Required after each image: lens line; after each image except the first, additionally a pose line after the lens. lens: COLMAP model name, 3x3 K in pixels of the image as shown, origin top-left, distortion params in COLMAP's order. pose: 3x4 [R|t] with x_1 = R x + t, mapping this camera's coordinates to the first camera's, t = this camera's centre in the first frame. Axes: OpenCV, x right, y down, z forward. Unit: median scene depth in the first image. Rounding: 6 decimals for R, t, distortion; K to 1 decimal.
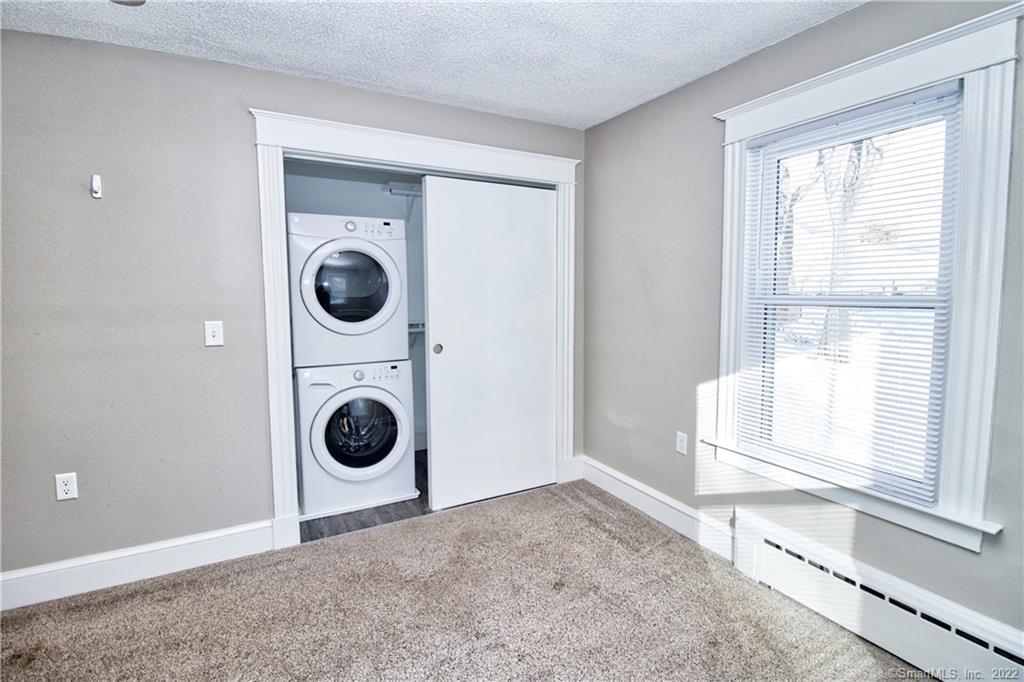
lens RADIAL K [[476.8, 0, 516.1], [0, 476.8, 335.3], [0, 0, 1]] dist [0.000672, -0.015275]
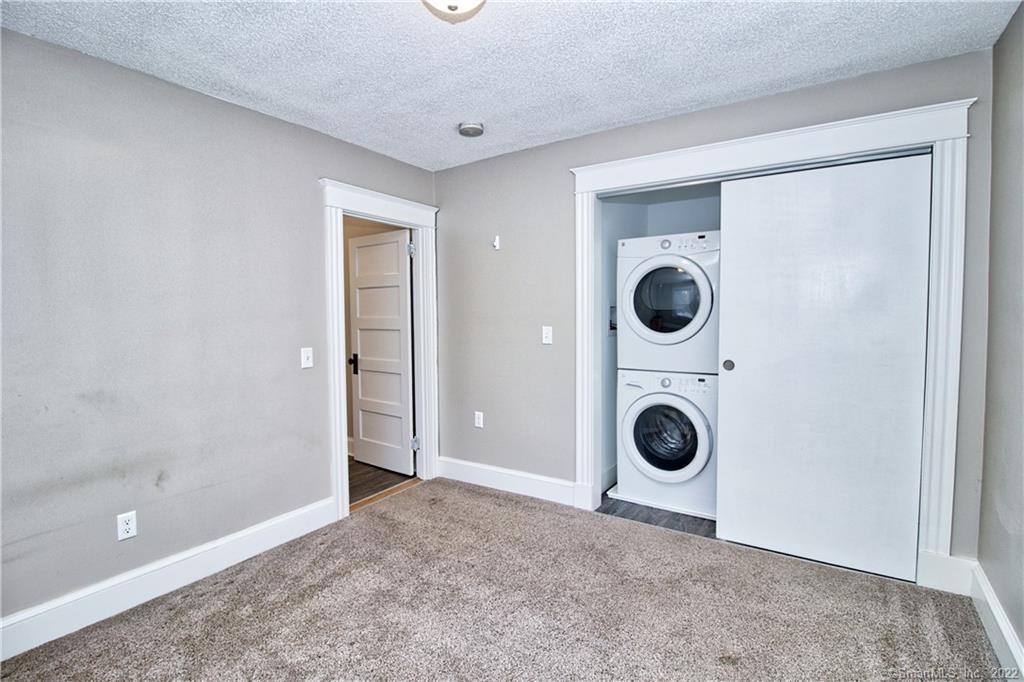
lens RADIAL K [[476.8, 0, 516.1], [0, 476.8, 335.3], [0, 0, 1]] dist [0.000672, -0.015275]
pose [[0.480607, 0.047070, -0.875672, 0.492989], [-0.067358, 0.997590, 0.016654, -0.019344], [0.874345, 0.050979, 0.482619, 0.208550]]
